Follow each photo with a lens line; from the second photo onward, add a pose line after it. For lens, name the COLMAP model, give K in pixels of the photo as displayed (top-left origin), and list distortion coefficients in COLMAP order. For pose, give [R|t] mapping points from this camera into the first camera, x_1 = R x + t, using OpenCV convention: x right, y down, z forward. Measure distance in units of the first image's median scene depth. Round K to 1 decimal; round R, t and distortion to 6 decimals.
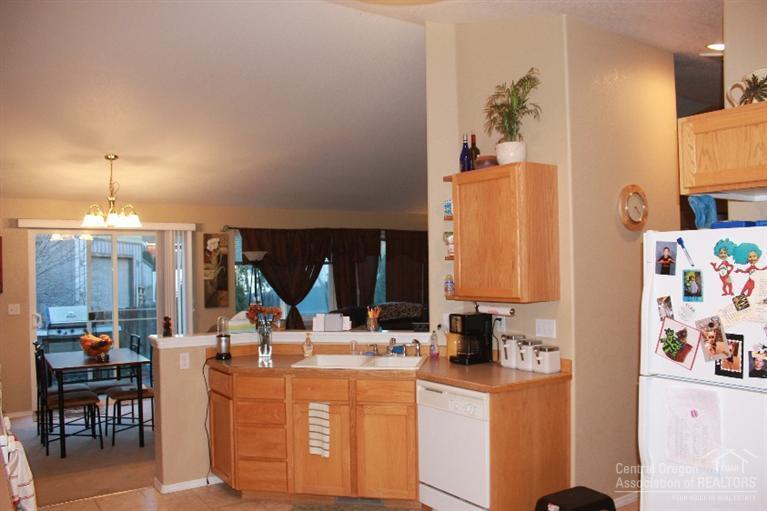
lens RADIAL K [[639.4, 0, 384.2], [0, 639.4, 266.9], [0, 0, 1]] dist [-0.160357, 0.150051]
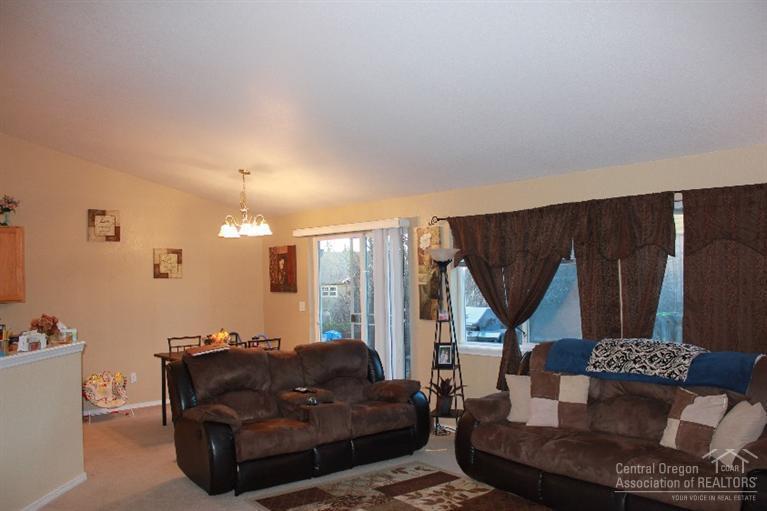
lens RADIAL K [[651.4, 0, 389.0], [0, 651.4, 256.4], [0, 0, 1]] dist [-0.139693, 0.122663]
pose [[0.188998, -0.015496, -0.981855, 0.534583], [0.025179, 0.999623, -0.010930, -0.008479], [0.981655, -0.022657, 0.189317, 0.799925]]
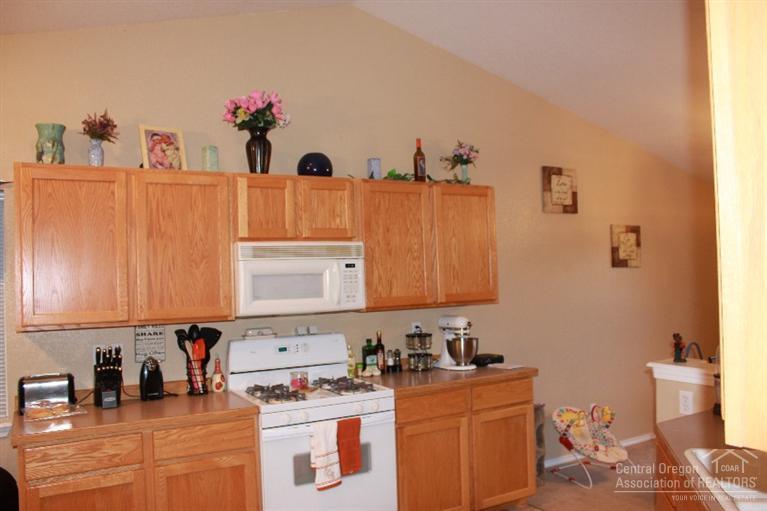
lens RADIAL K [[639.4, 0, 384.2], [0, 639.4, 266.9], [0, 0, 1]] dist [-0.160357, 0.150051]
pose [[-0.011326, 0.004294, -0.999927, 0.170984], [0.028270, 0.999592, 0.003973, -0.004816], [0.999536, -0.028223, -0.011443, 0.390588]]
